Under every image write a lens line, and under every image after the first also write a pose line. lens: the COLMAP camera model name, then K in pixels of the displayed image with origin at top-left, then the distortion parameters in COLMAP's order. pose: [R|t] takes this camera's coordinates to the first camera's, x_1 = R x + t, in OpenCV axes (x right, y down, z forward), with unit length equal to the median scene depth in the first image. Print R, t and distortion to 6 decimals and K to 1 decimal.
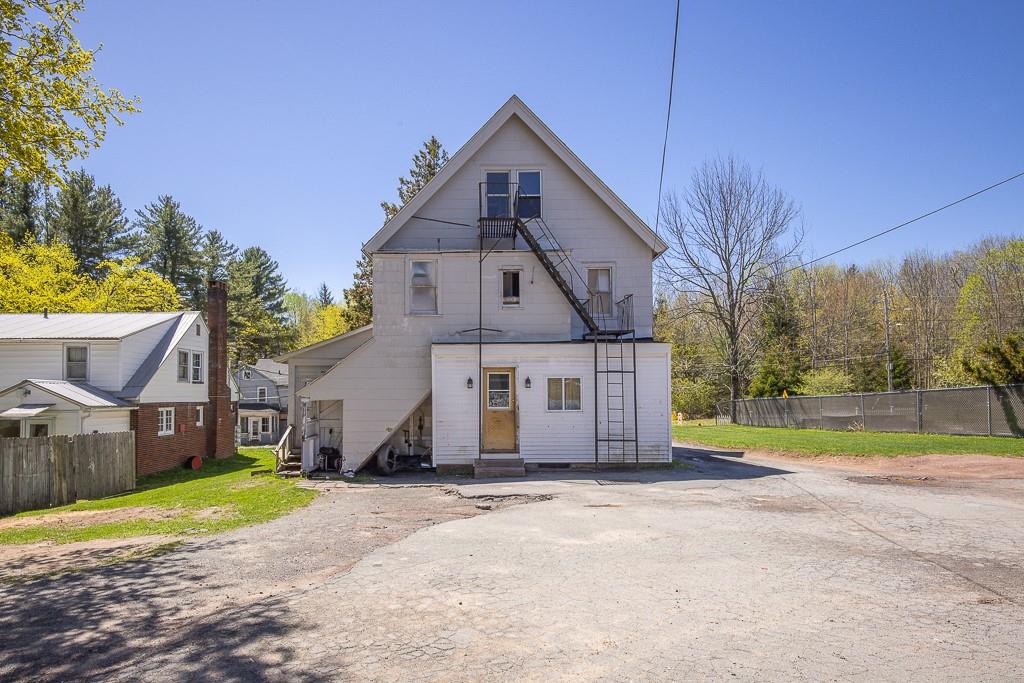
lens RADIAL K [[601.7, 0, 488.9], [0, 601.7, 371.0], [0, 0, 1]] dist [0.028330, 0.000346]
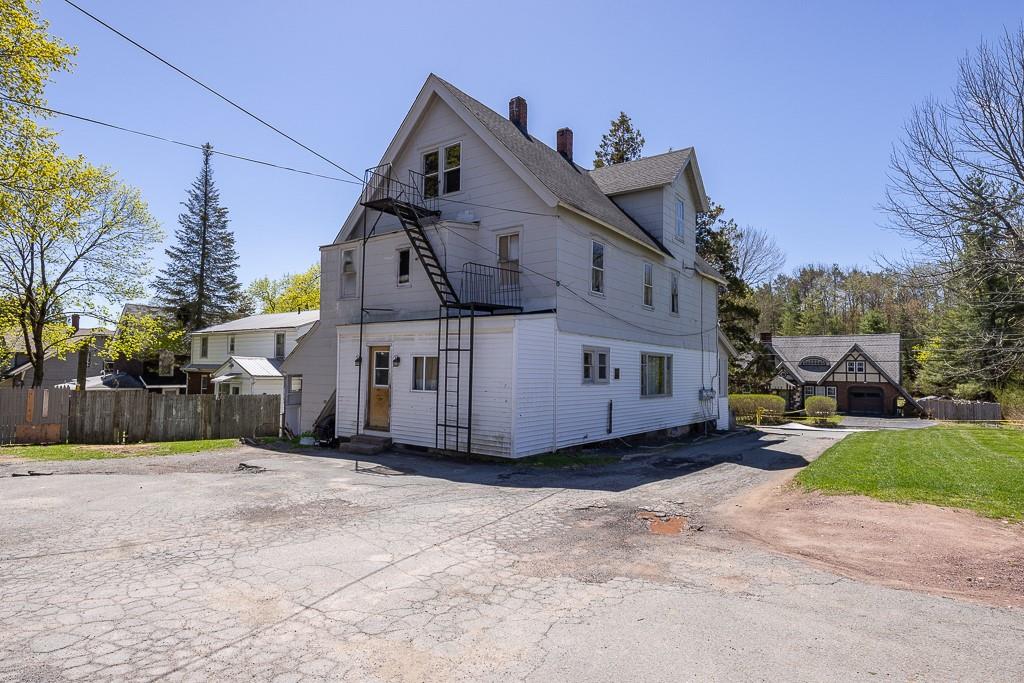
lens RADIAL K [[558.7, 0, 513.8], [0, 558.7, 338.5], [0, 0, 1]] dist [0.000238, 0.000021]
pose [[0.806156, -0.017616, -0.591440, 0.755773], [0.007037, 0.999771, -0.020186, 0.001828], [0.591661, 0.012111, 0.806096, 0.371445]]
